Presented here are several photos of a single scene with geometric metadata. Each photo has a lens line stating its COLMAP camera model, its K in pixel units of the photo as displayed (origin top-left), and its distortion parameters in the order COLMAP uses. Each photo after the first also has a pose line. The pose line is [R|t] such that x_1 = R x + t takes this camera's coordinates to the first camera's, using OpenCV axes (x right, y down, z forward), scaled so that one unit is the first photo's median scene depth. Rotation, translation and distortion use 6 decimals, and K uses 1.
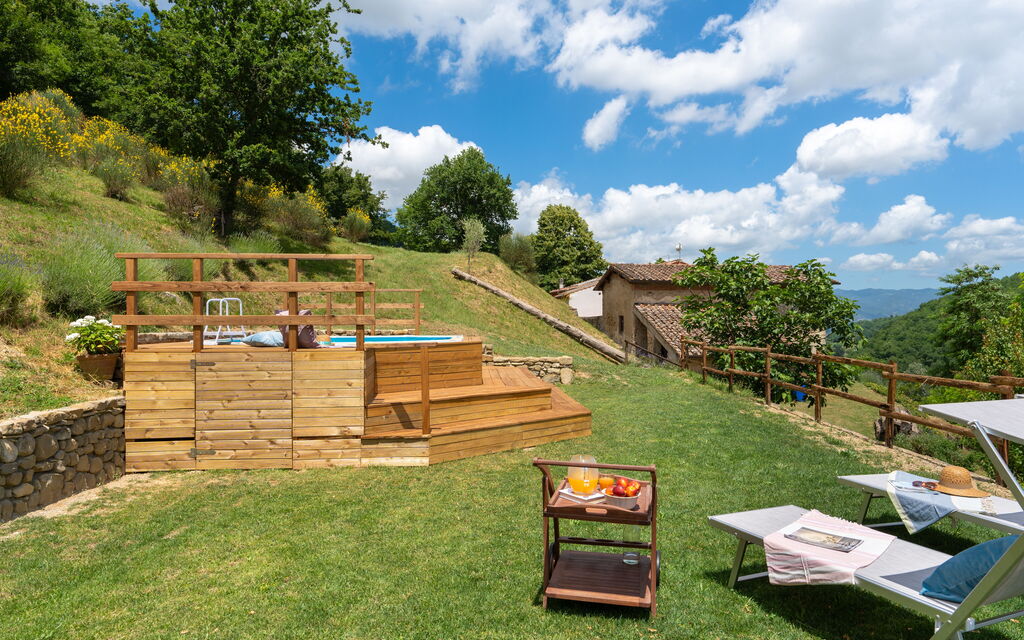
lens RADIAL K [[785.7, 0, 512.0], [0, 785.7, 320.0], [0, 0, 1]] dist [-0.005650, -0.000760]
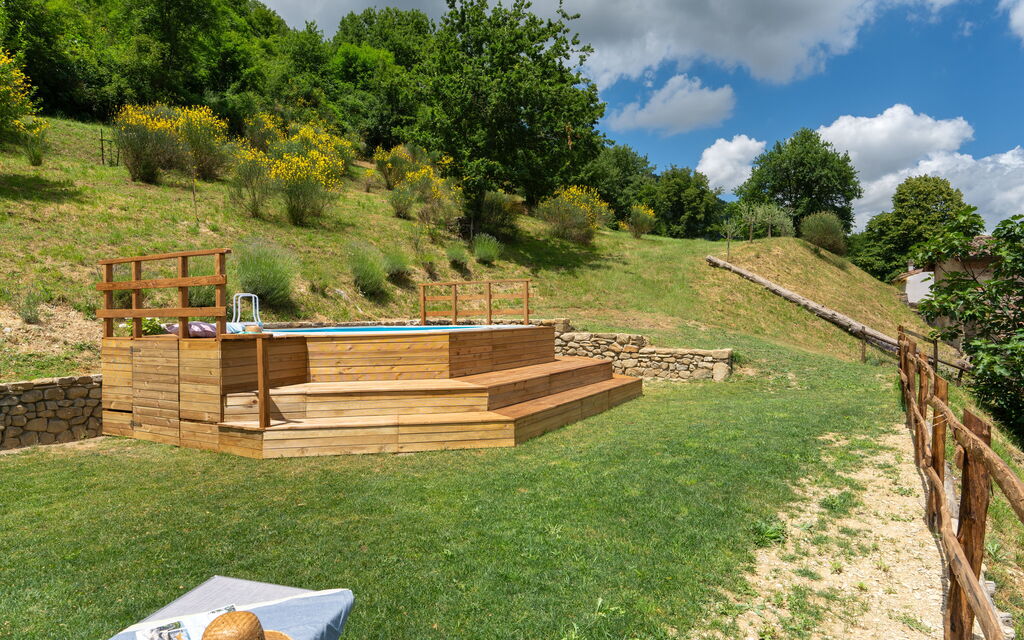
lens RADIAL K [[658.1, 0, 515.9], [0, 658.1, 329.4], [0, 0, 1]] dist [-0.023685, 0.000799]
pose [[0.788386, 0.005414, -0.615158, 0.332291], [0.012578, 0.999610, 0.024918, 0.003537], [0.615053, -0.027382, 0.788010, 0.285868]]
